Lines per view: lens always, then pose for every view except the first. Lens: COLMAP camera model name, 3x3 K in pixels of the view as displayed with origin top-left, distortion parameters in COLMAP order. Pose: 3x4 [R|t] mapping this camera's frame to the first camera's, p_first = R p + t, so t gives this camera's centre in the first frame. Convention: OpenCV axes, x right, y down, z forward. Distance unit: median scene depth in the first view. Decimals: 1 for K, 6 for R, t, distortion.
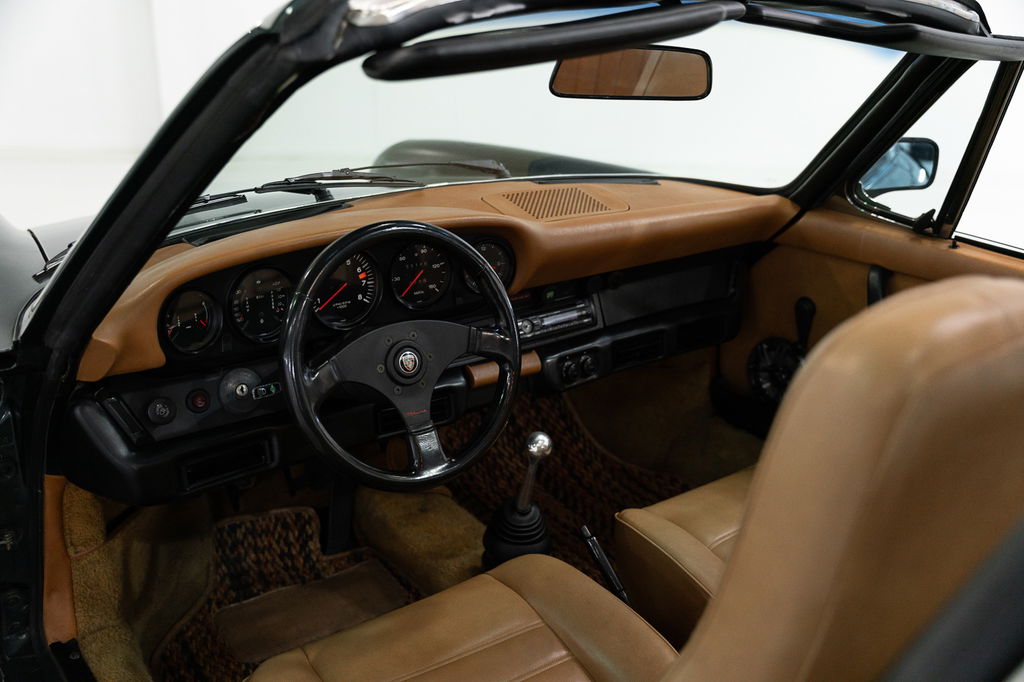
lens RADIAL K [[984.5, 0, 513.9], [0, 984.5, 343.7], [0, 0, 1]] dist [0.003158, 0.000000]
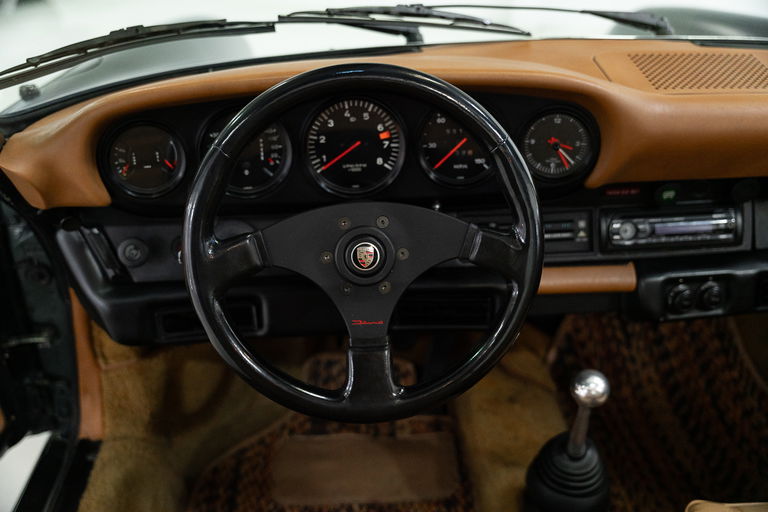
lens RADIAL K [[738.4, 0, 384.8], [0, 738.4, 257.9], [0, 0, 1]] dist [0.003158, 0.000000]
pose [[0.840963, 0.210751, -0.498362, 0.151264], [-0.159205, 0.976635, 0.144355, -0.051634], [0.517140, -0.042056, 0.854867, 0.421469]]
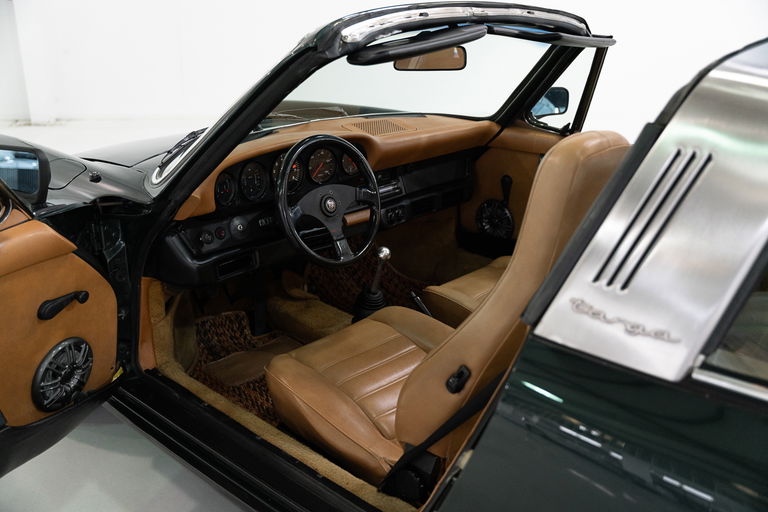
lens RADIAL K [[738.4, 0, 388.3], [0, 738.4, 260.8], [0, 0, 1]] dist [0.003158, 0.000000]
pose [[0.982735, -0.071930, 0.170465, -0.206152], [0.071051, 0.997409, 0.011257, 0.098859], [-0.170833, 0.001049, 0.985299, -0.401887]]
